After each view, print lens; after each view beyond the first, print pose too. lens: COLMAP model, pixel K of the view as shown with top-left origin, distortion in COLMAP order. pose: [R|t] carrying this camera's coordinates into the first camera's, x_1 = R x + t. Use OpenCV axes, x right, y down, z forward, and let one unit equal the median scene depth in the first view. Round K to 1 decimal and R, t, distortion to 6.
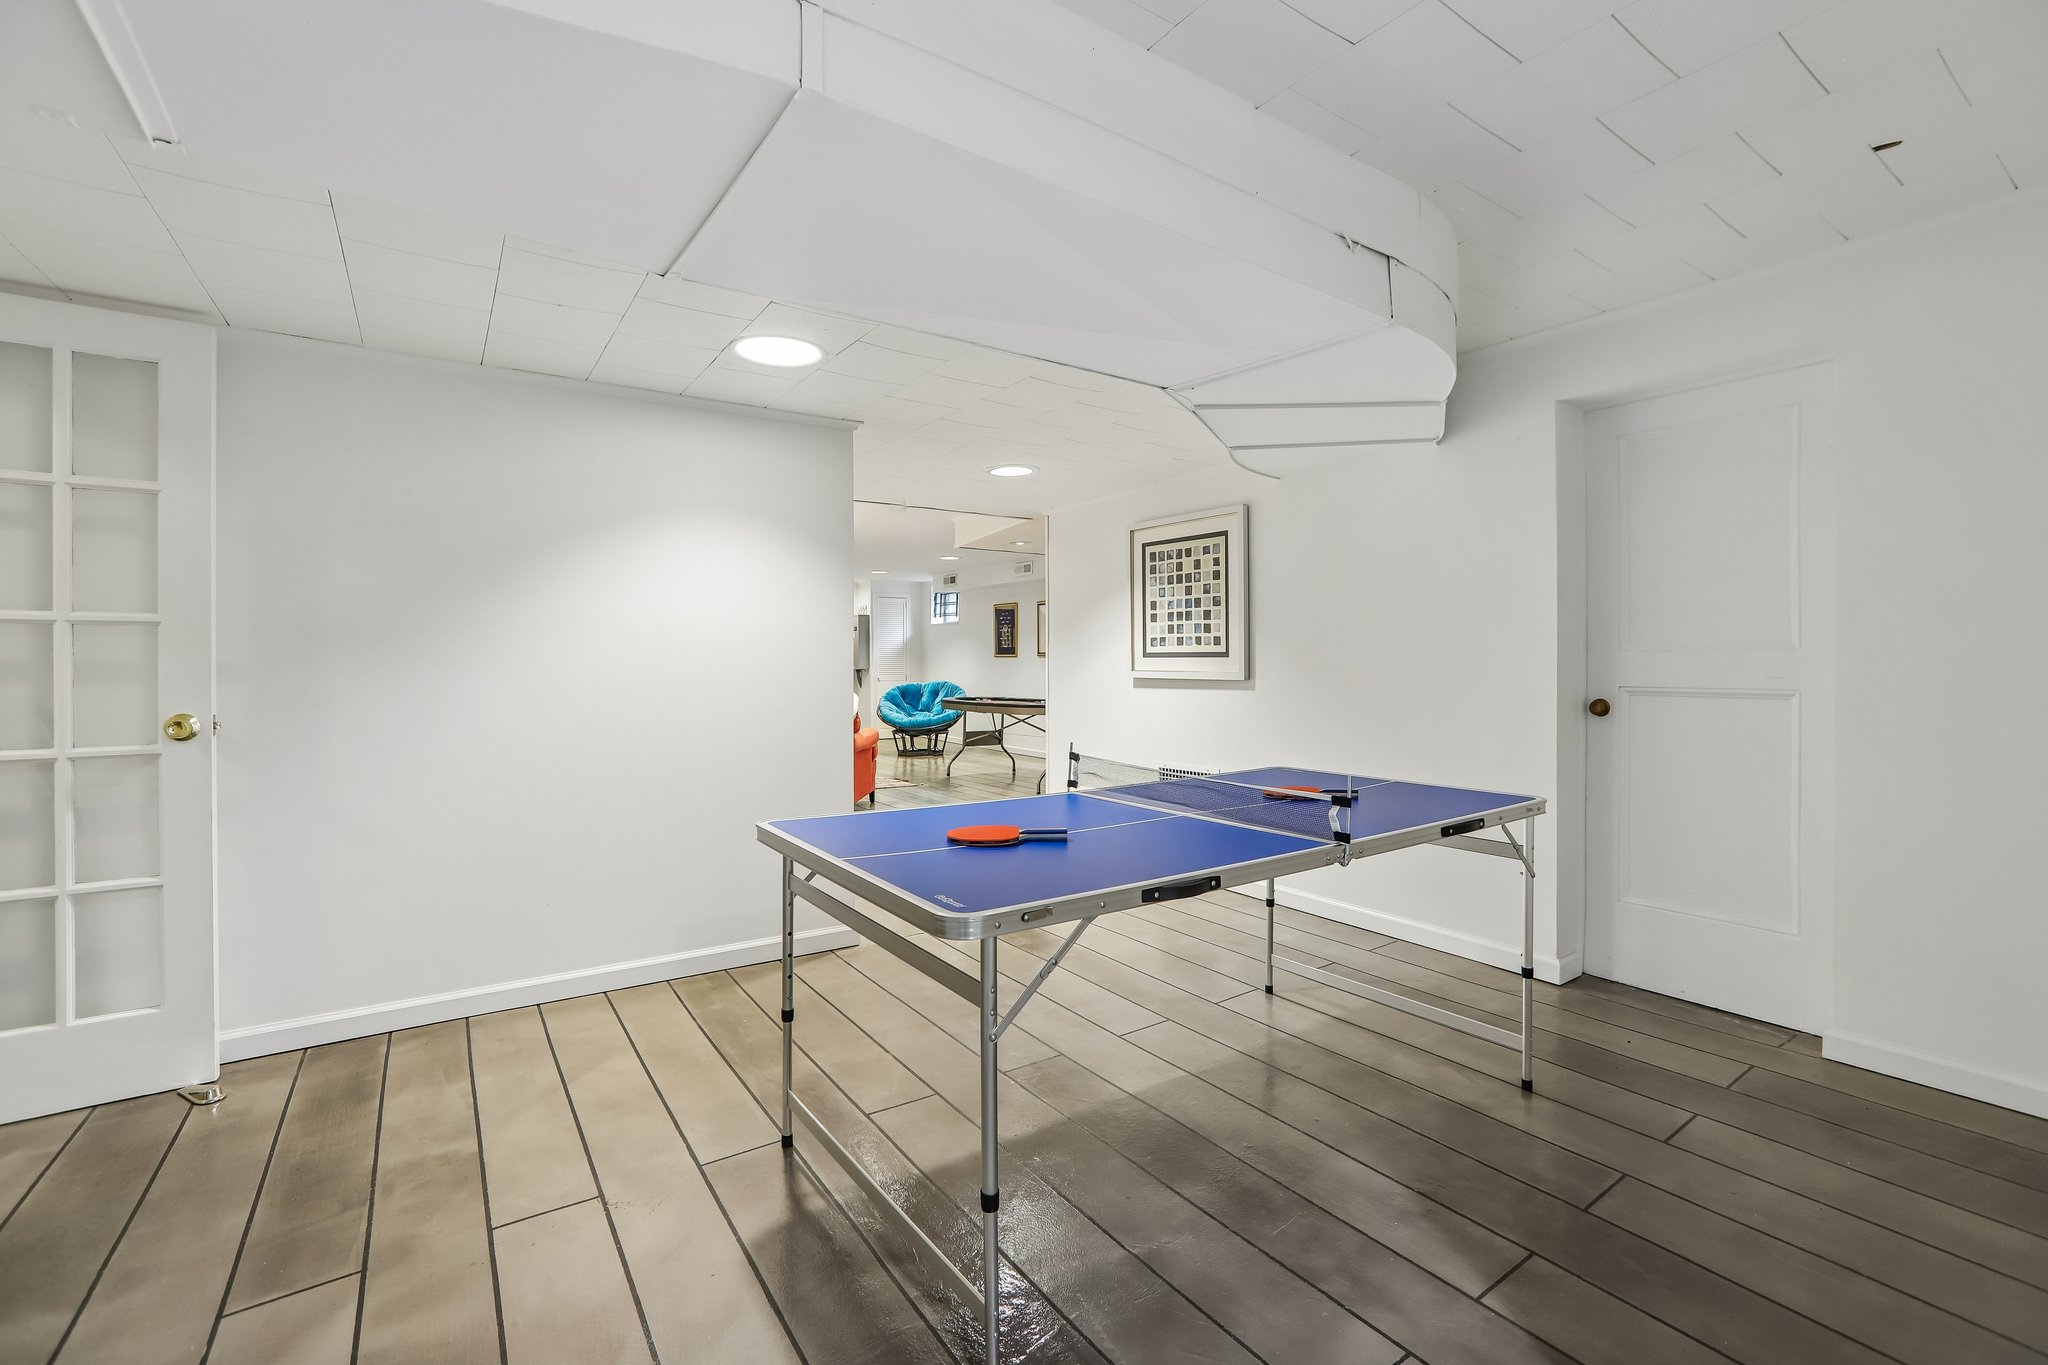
lens RADIAL K [[893.0, 0, 1018.2], [0, 893.0, 668.5], [0, 0, 1]] dist [-0.041817, 0.010697]
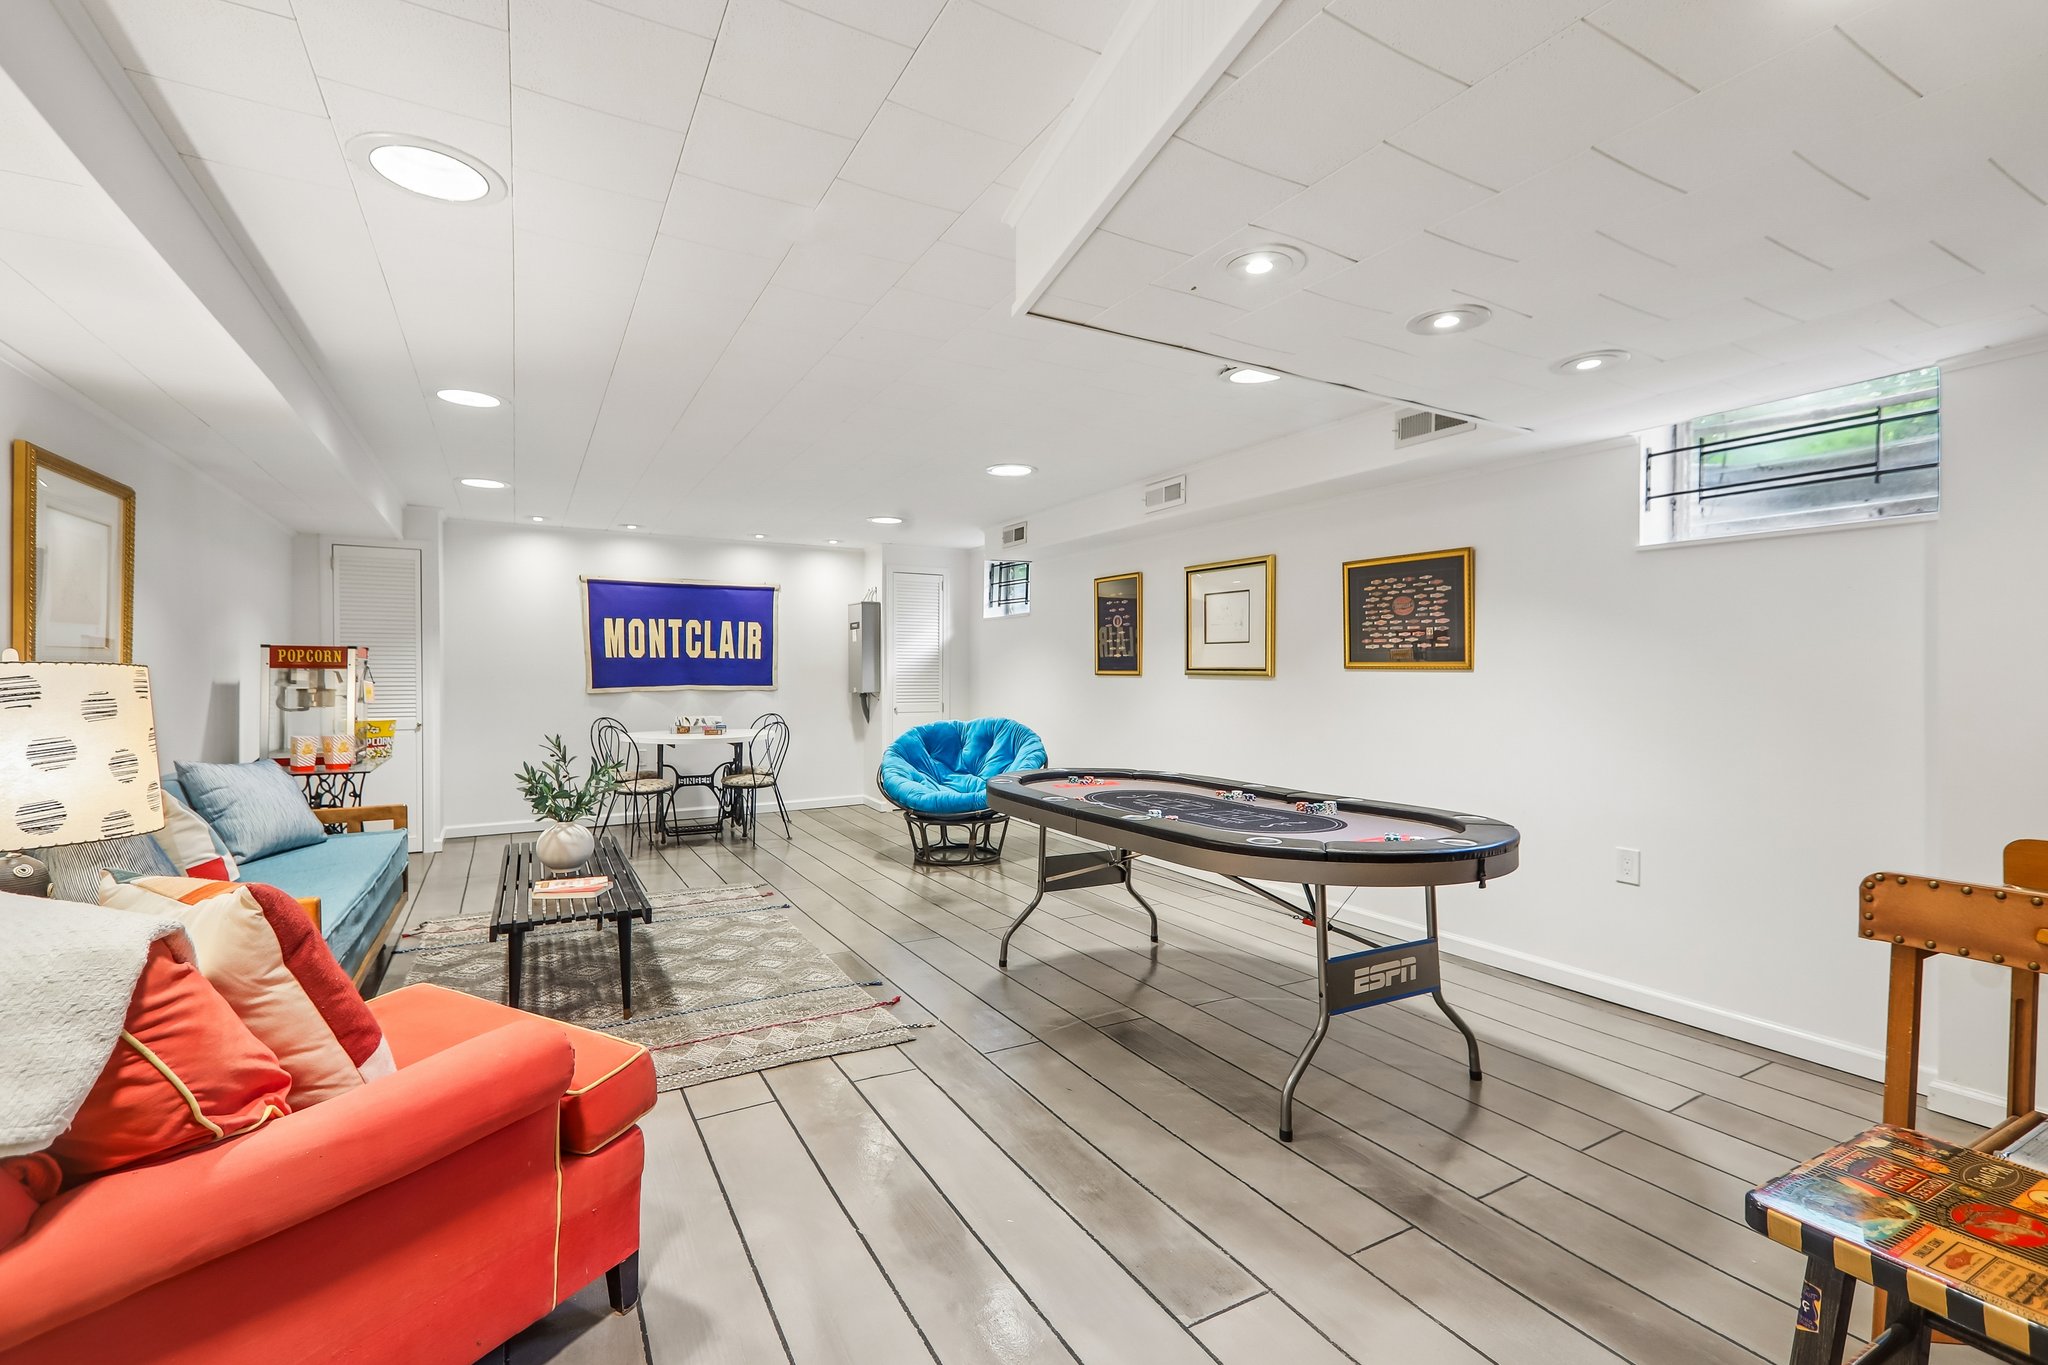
lens RADIAL K [[893.0, 0, 1024.3], [0, 893.0, 676.8], [0, 0, 1]] dist [-0.041817, 0.010697]
pose [[0.997283, 0.005875, -0.073434, -0.029862], [-0.006054, 0.999979, -0.002215, -0.010522], [0.073420, 0.002654, 0.997298, 0.455932]]
